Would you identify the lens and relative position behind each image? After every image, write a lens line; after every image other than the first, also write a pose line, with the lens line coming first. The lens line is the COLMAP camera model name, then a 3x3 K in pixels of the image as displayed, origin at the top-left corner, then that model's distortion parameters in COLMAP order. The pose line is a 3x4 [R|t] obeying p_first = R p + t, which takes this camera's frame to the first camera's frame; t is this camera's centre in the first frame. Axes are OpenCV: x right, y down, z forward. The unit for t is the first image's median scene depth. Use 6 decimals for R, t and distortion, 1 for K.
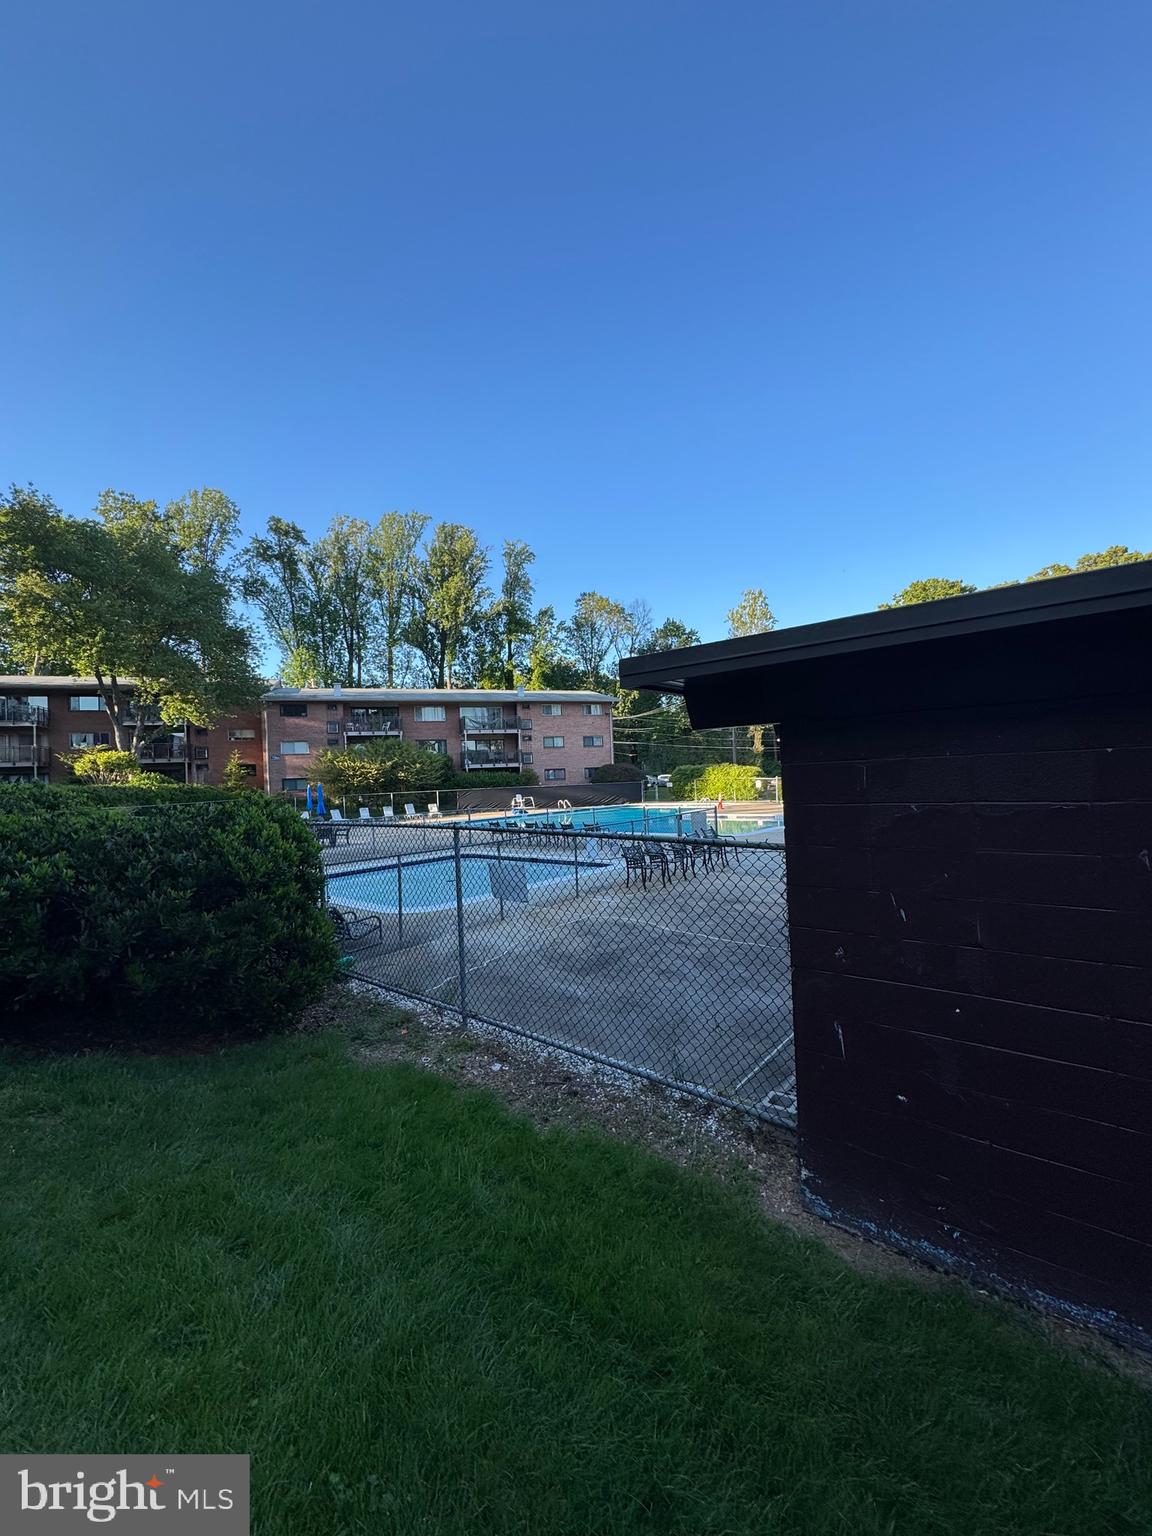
lens RADIAL K [[612.7, 0, 576.0], [0, 612.7, 768.0], [0, 0, 1]] dist [-0.000464, -0.000083]
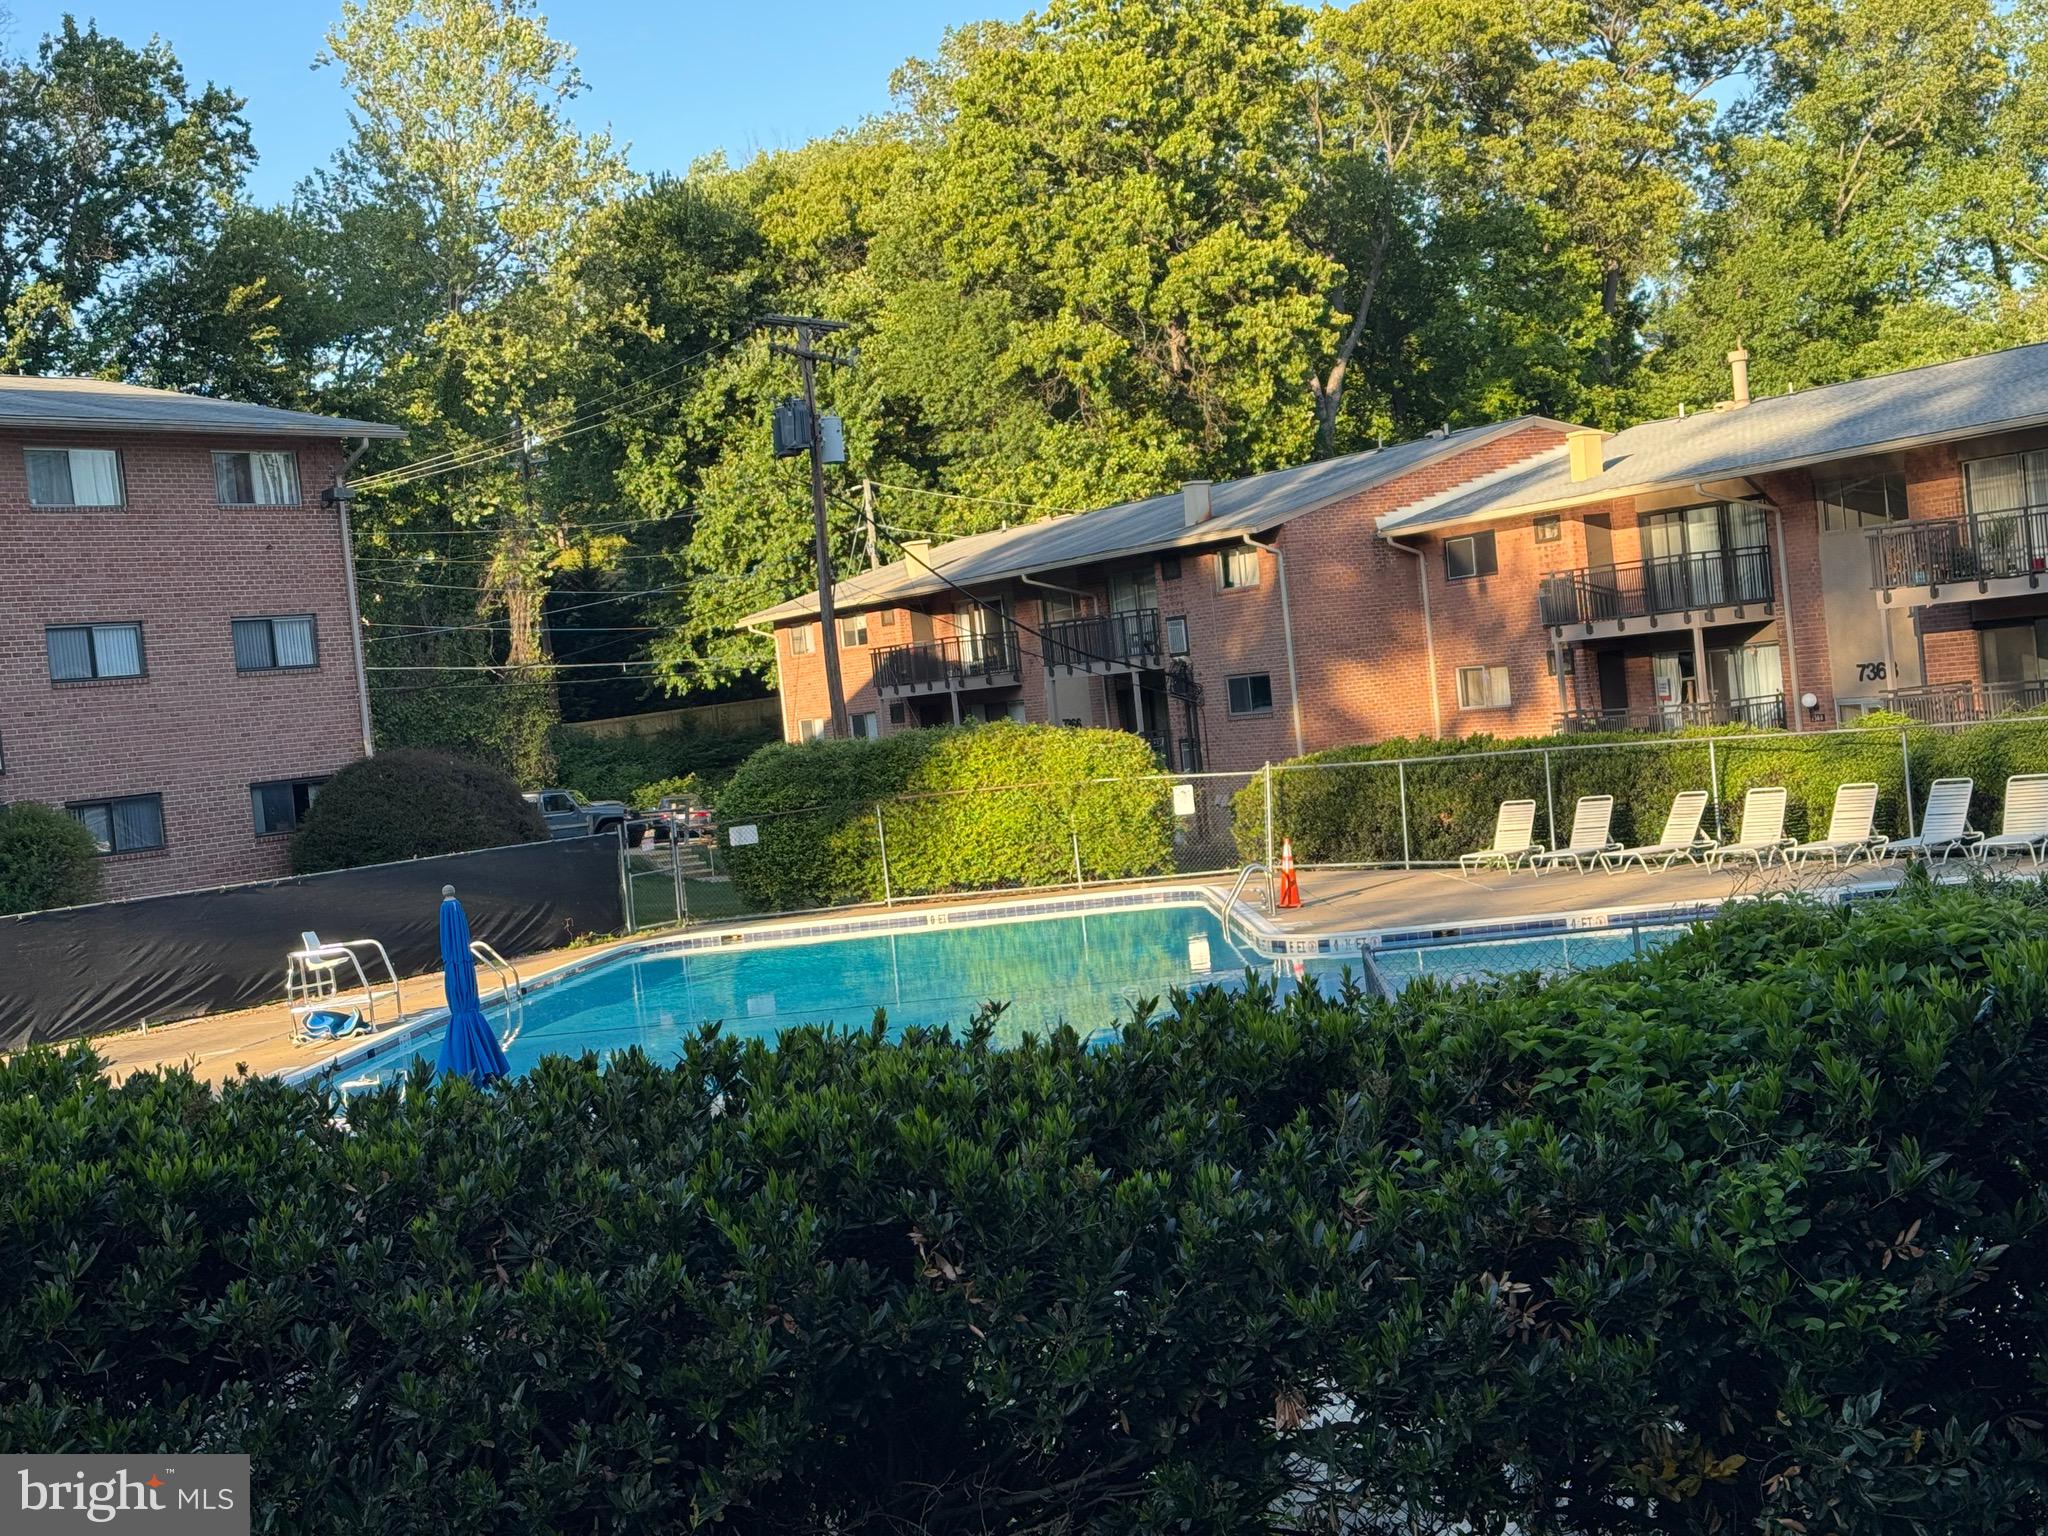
lens RADIAL K [[2909.1, 0, 1017.4], [0, 2909.1, 806.1], [0, 0, 1]] dist [0.098232, -0.065176]
pose [[0.807661, -0.061793, 0.586400, -0.199929], [0.056477, 0.998028, 0.027381, -0.002818], [-0.586936, 0.011004, 0.809559, 0.074781]]
